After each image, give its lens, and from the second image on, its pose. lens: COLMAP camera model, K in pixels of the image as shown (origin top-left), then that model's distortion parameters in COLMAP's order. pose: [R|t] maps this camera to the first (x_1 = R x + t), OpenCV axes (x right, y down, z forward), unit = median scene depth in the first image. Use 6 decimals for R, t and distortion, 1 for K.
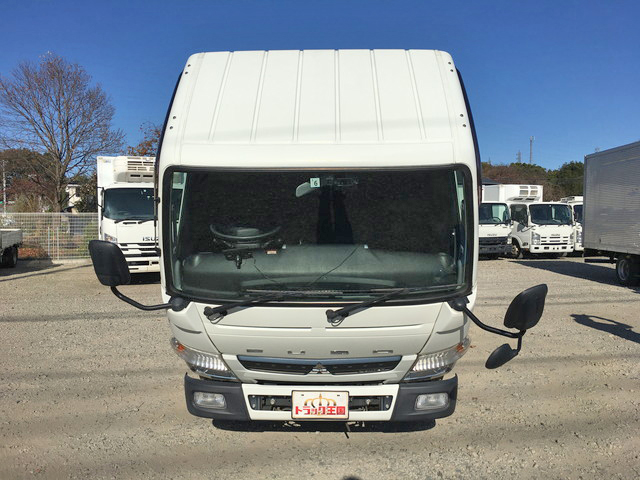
lens RADIAL K [[555.0, 0, 320.0], [0, 555.0, 240.0], [0, 0, 1]] dist [0.003629, 0.001359]
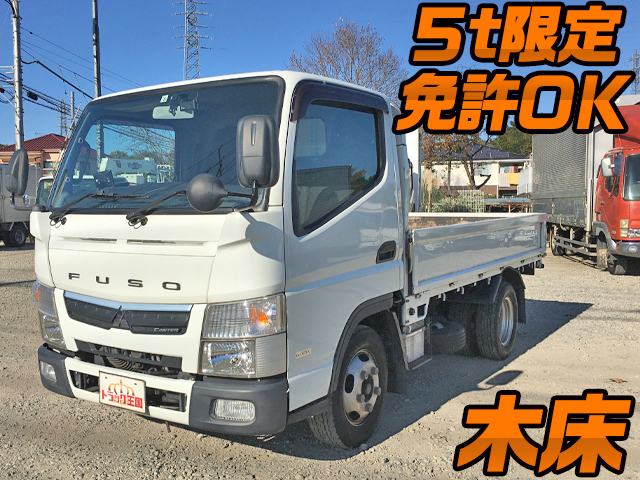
lens RADIAL K [[676.7, 0, 291.2], [0, 676.7, 253.4], [0, 0, 1]] dist [0.002383, 0.000063]
pose [[0.822090, 0.030195, -0.568556, 0.787472], [-0.010549, 0.999229, 0.037814, 0.042544], [0.569260, -0.025089, 0.821775, 0.299153]]
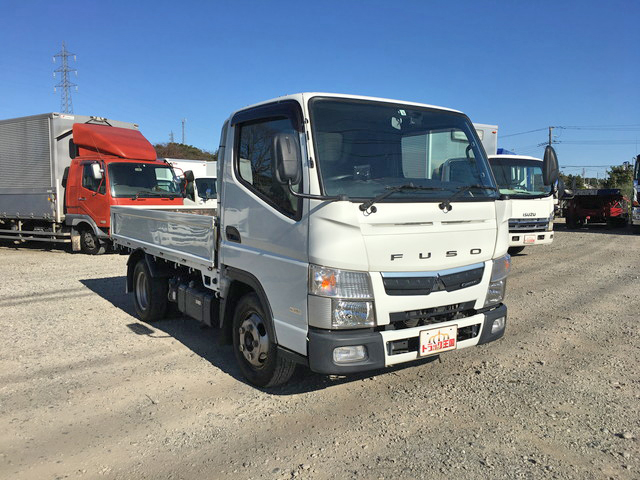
lens RADIAL K [[555.0, 0, 320.0], [0, 555.0, 240.0], [0, 0, 1]] dist [0.003629, 0.001359]
pose [[0.825154, -0.049619, 0.562725, -0.789440], [0.028779, 0.998534, 0.045846, 0.042120], [-0.564175, -0.021636, 0.825372, 0.231412]]
